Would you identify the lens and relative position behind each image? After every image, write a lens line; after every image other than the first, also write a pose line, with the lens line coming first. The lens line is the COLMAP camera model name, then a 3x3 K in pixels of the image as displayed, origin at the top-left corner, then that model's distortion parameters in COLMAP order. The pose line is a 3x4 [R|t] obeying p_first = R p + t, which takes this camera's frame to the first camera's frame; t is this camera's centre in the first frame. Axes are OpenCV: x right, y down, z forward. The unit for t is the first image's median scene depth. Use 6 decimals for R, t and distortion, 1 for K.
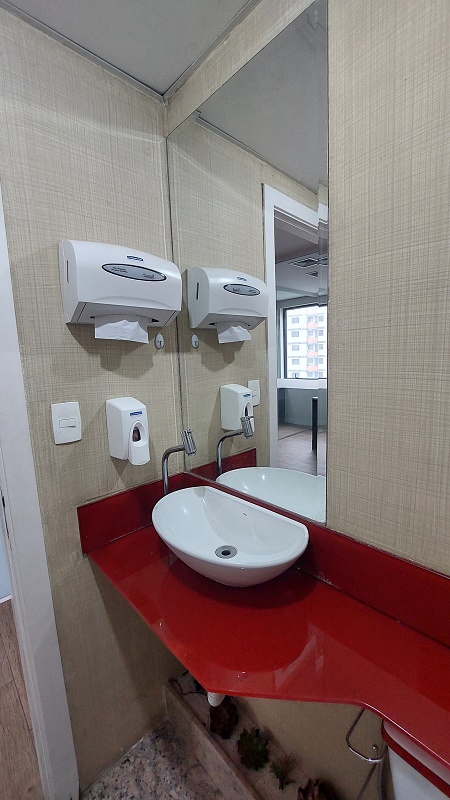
lens RADIAL K [[321.3, 0, 225.0], [0, 321.3, 400.0], [0, 0, 1]] dist [-0.016568, 0.000750]
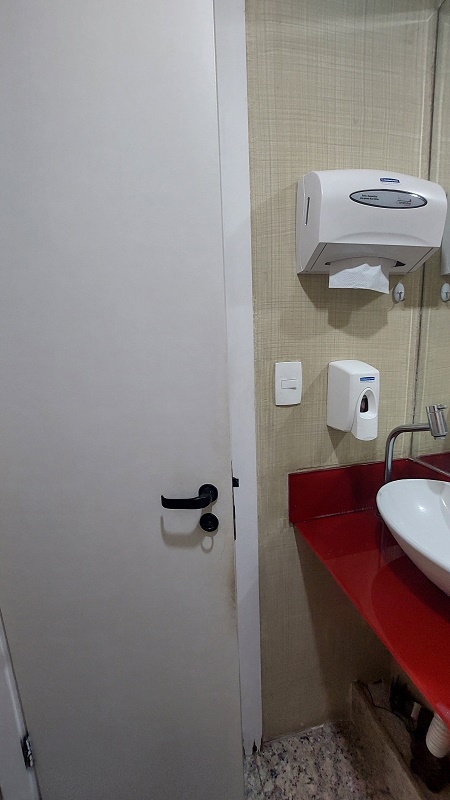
lens RADIAL K [[321.3, 0, 225.0], [0, 321.3, 400.0], [0, 0, 1]] dist [-0.016568, 0.000750]
pose [[0.857137, 0.096306, -0.506006, -0.162869], [-0.062006, 0.994514, 0.084248, 0.047819], [0.511343, -0.040837, 0.858406, 0.091536]]
